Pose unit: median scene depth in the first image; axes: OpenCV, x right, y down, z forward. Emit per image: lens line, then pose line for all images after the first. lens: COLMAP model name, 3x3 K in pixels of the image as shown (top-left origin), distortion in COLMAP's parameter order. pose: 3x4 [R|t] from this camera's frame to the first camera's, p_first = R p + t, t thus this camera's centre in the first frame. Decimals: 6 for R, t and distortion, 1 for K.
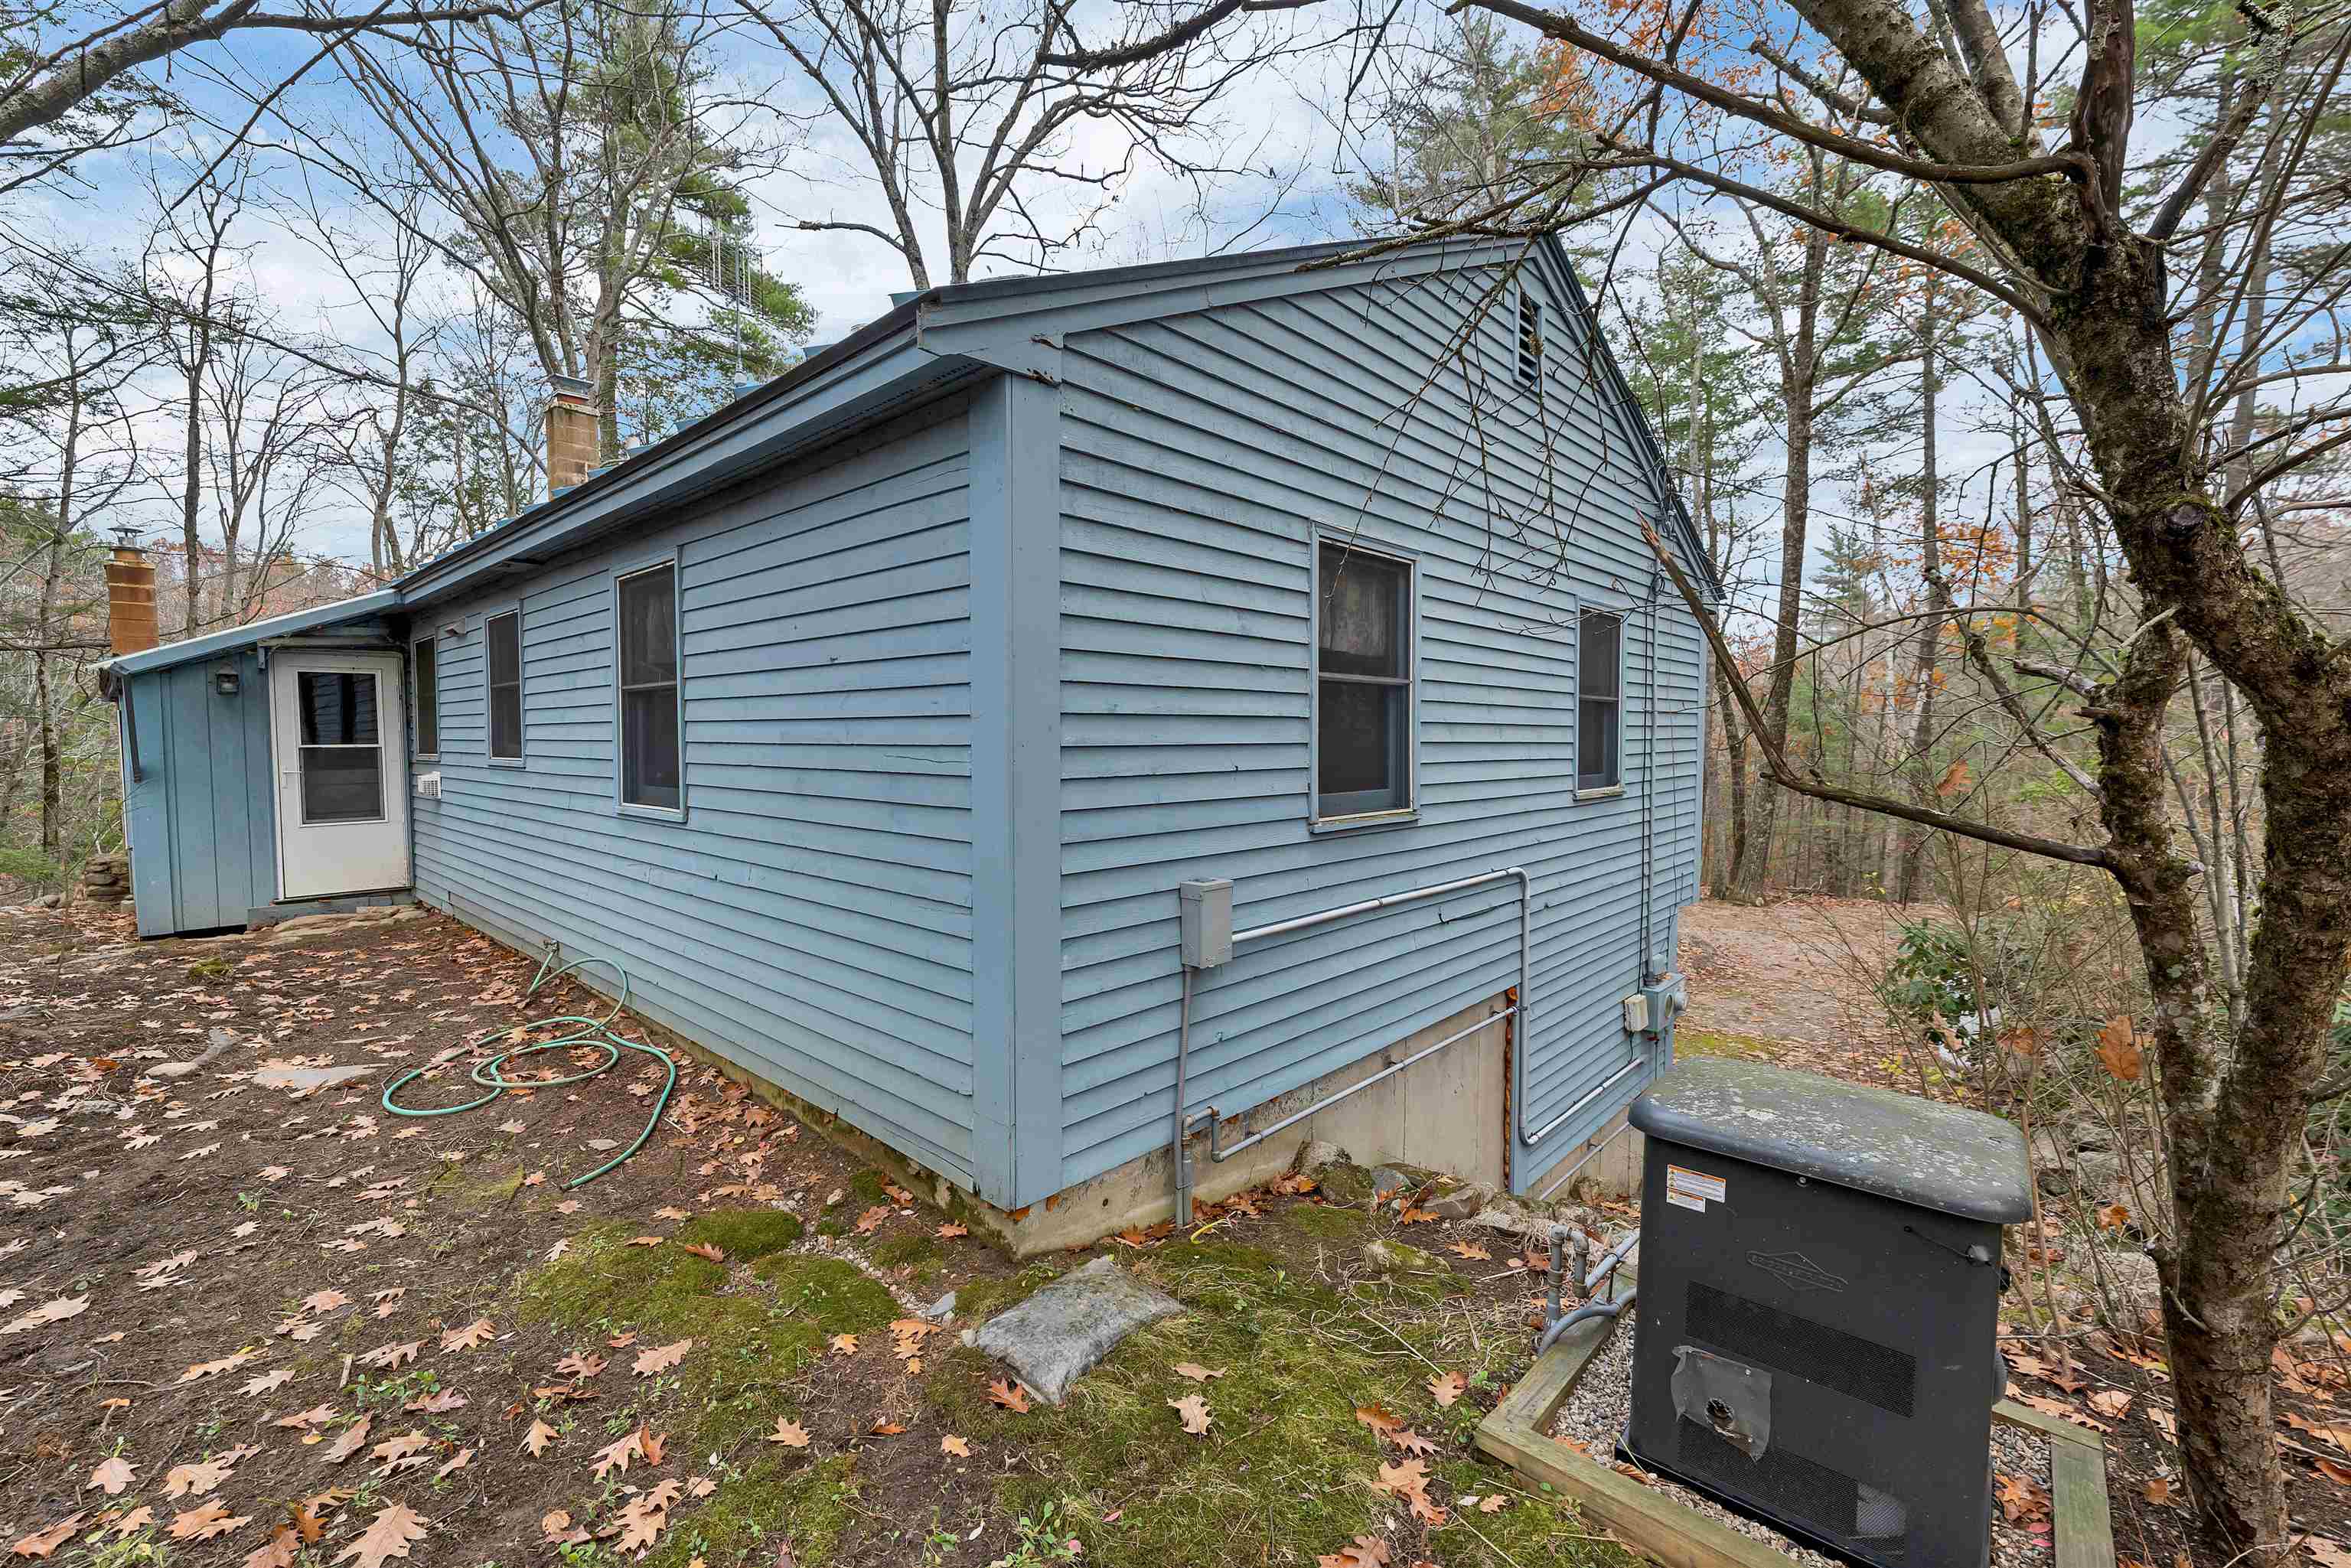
lens RADIAL K [[1039.4, 0, 1117.7], [0, 1039.4, 780.3], [0, 0, 1]] dist [0.001082, -0.000979]
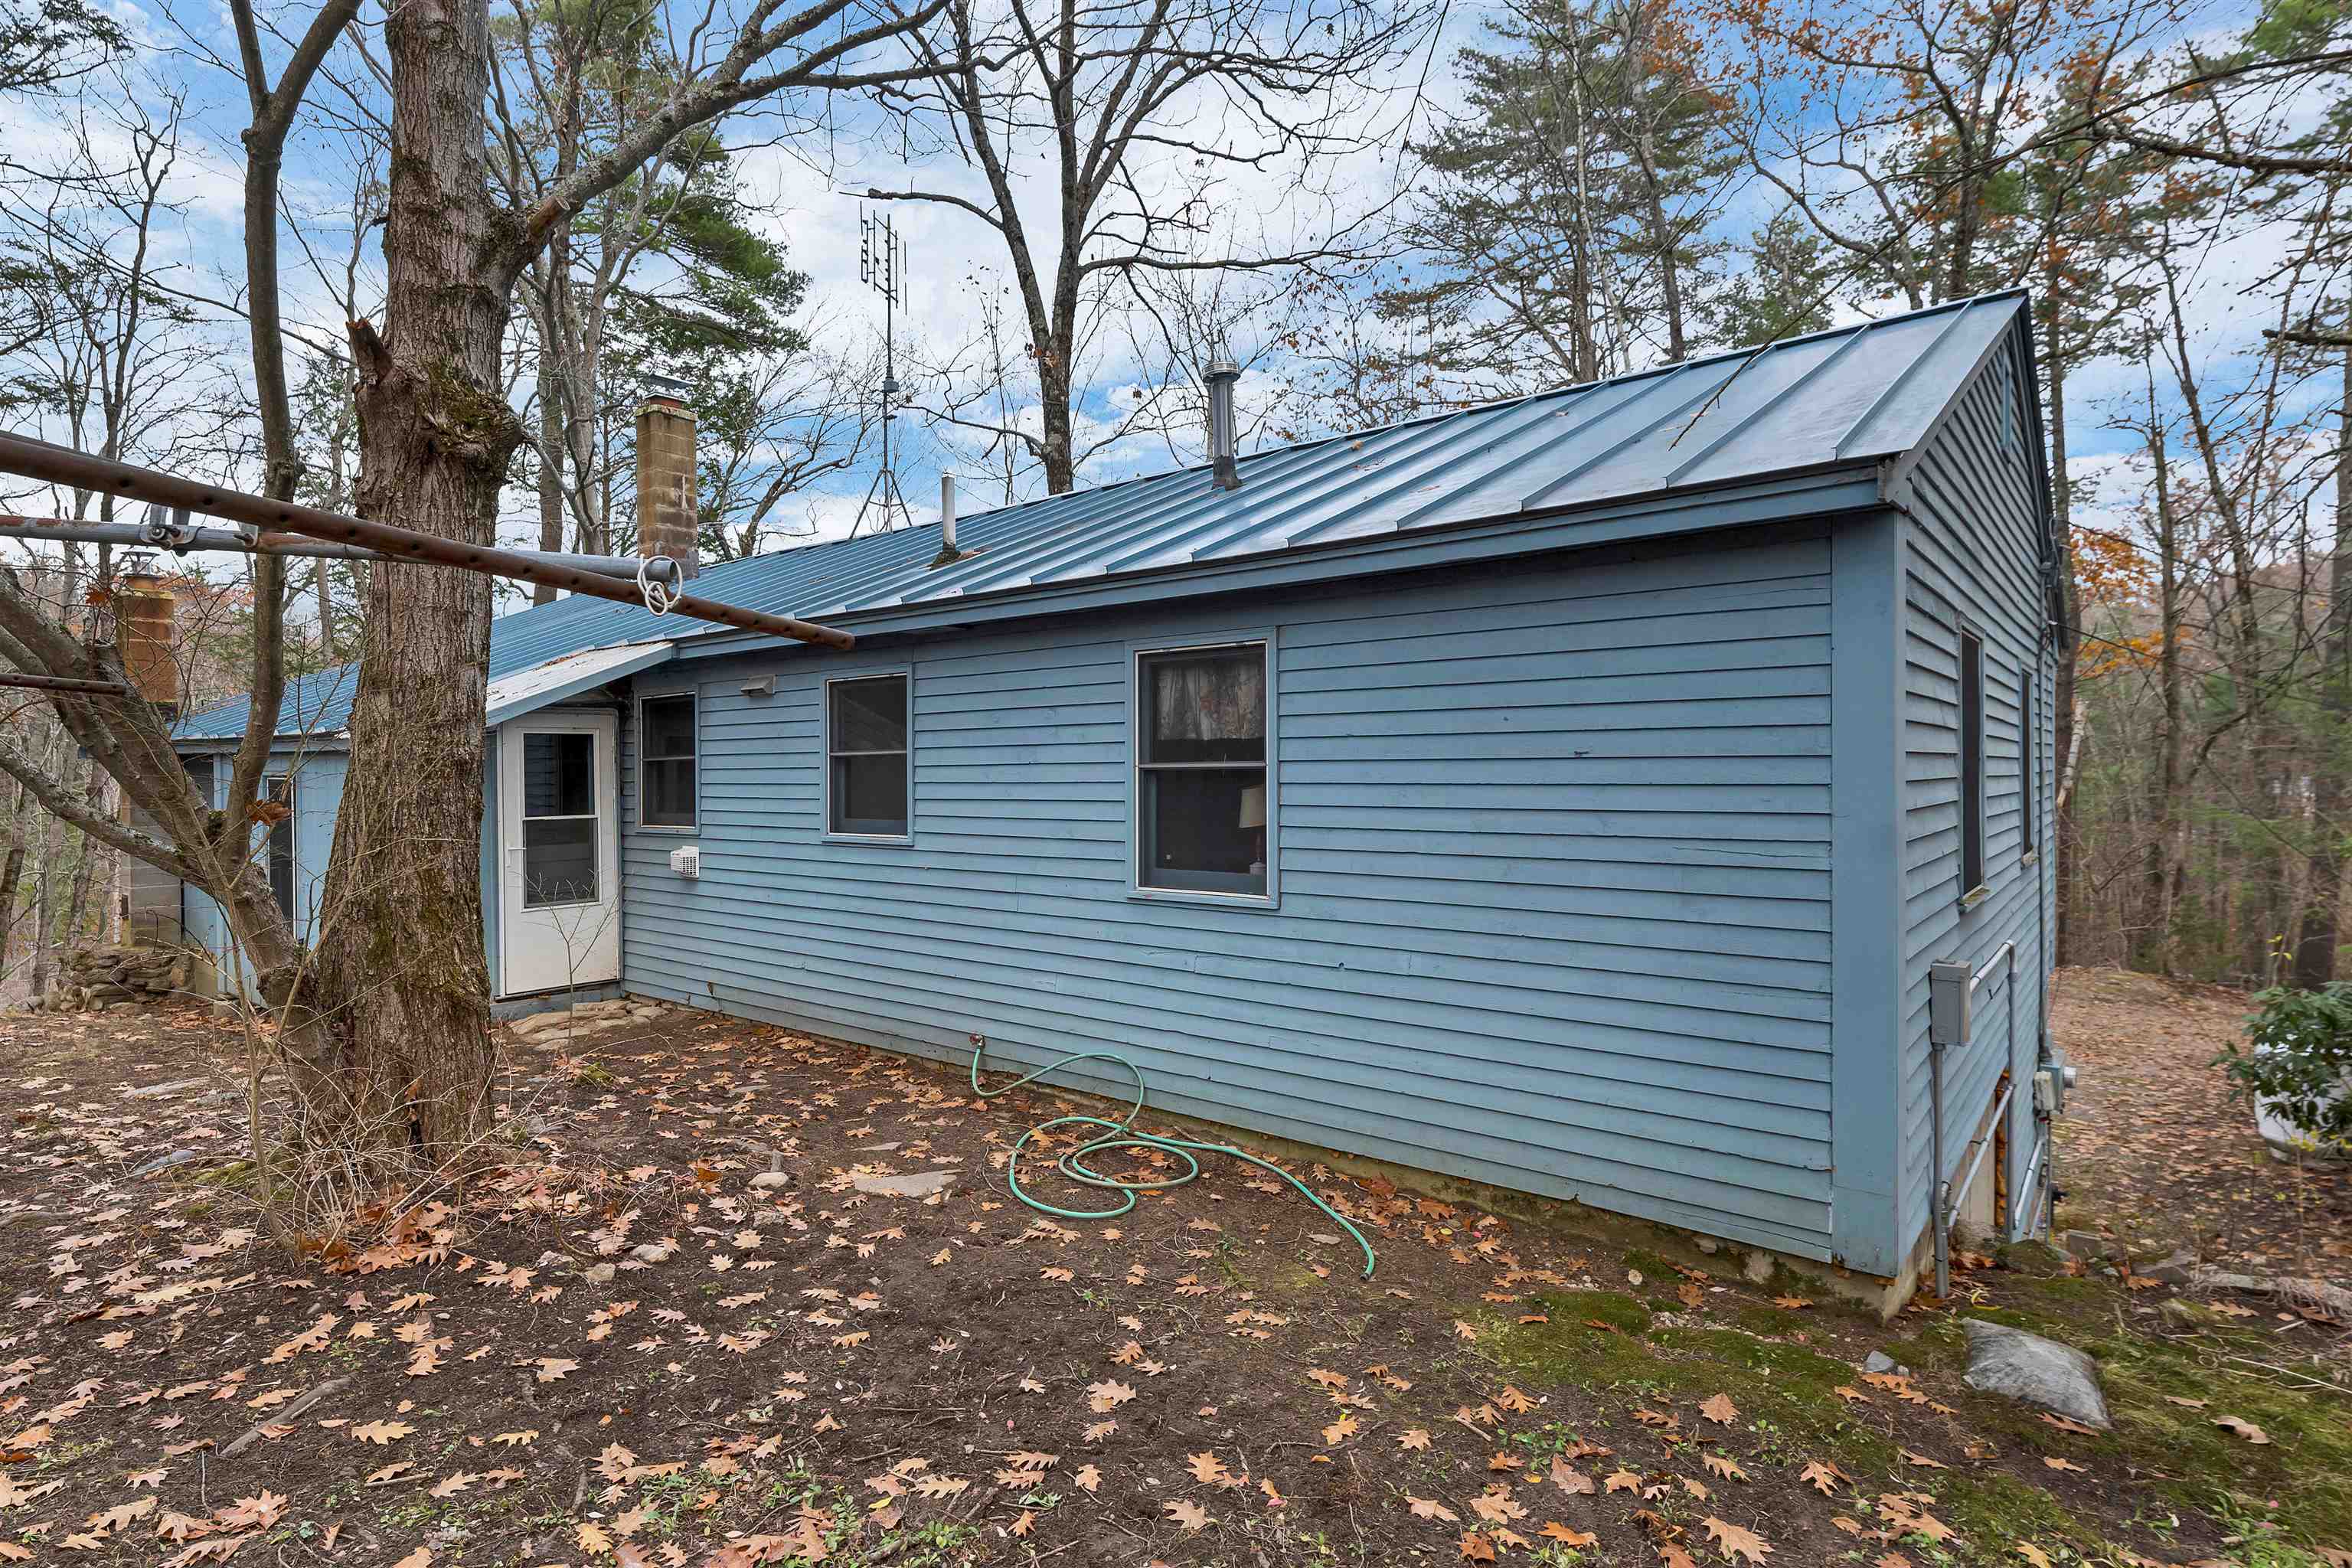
lens RADIAL K [[1227.9, 0, 1276.0], [0, 1227.9, 779.0], [0, 0, 1]] dist [0.000547, 0.002107]
pose [[0.997998, -0.008059, 0.062724, -0.463177], [0.010868, 0.998947, -0.044574, -0.028063], [-0.062299, 0.045167, 0.997035, -0.141861]]
